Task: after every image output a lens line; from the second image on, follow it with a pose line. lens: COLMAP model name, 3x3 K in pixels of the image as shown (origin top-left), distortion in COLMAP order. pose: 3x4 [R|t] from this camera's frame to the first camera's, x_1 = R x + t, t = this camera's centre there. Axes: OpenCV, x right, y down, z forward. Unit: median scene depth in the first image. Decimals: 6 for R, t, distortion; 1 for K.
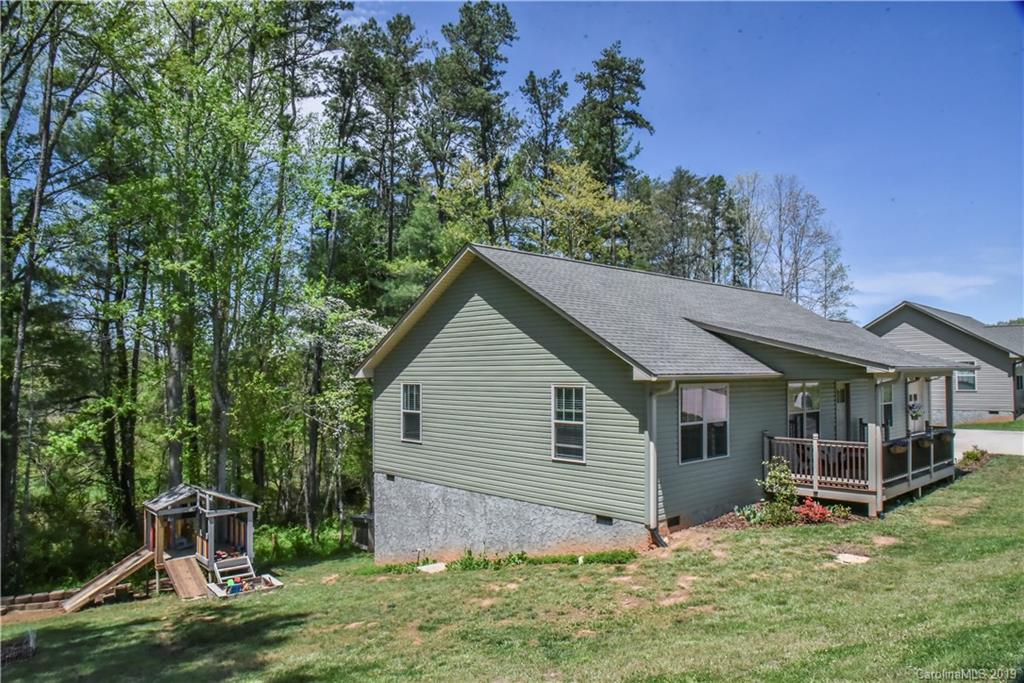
lens RADIAL K [[770.1, 0, 513.2], [0, 770.1, 335.8], [0, 0, 1]] dist [-0.063086, 0.010235]
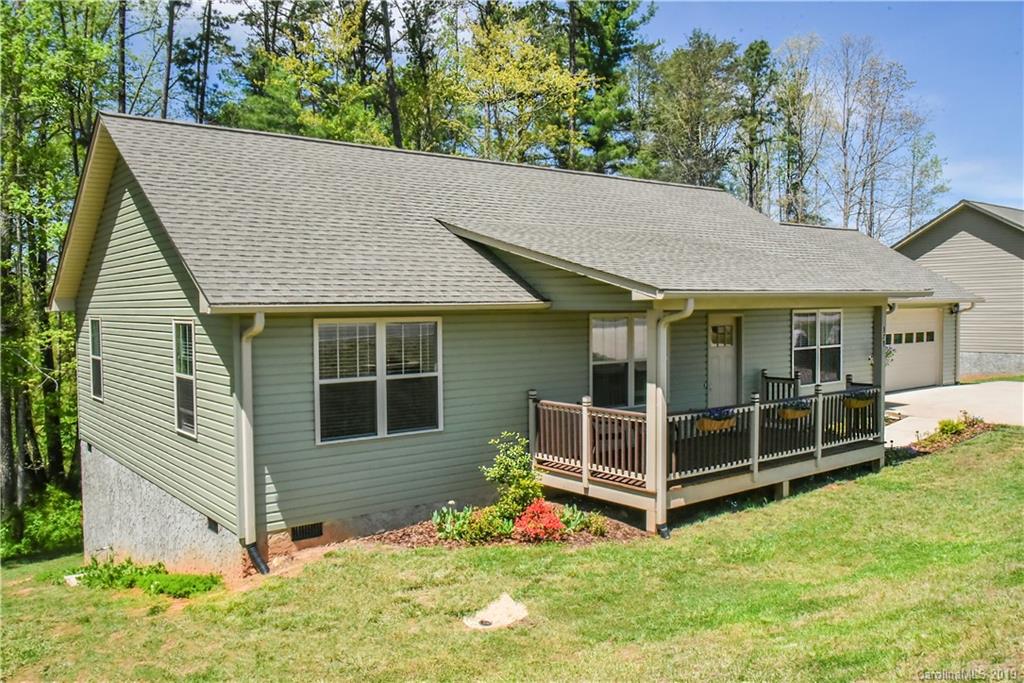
lens RADIAL K [[889.2, 0, 511.2], [0, 889.2, 338.4], [0, 0, 1]] dist [-0.034022, -0.000034]
pose [[0.993044, 0.000192, -0.117745, 0.423279], [0.010215, 0.996088, 0.087779, 0.014824], [0.117301, -0.088371, 0.989157, 0.267213]]
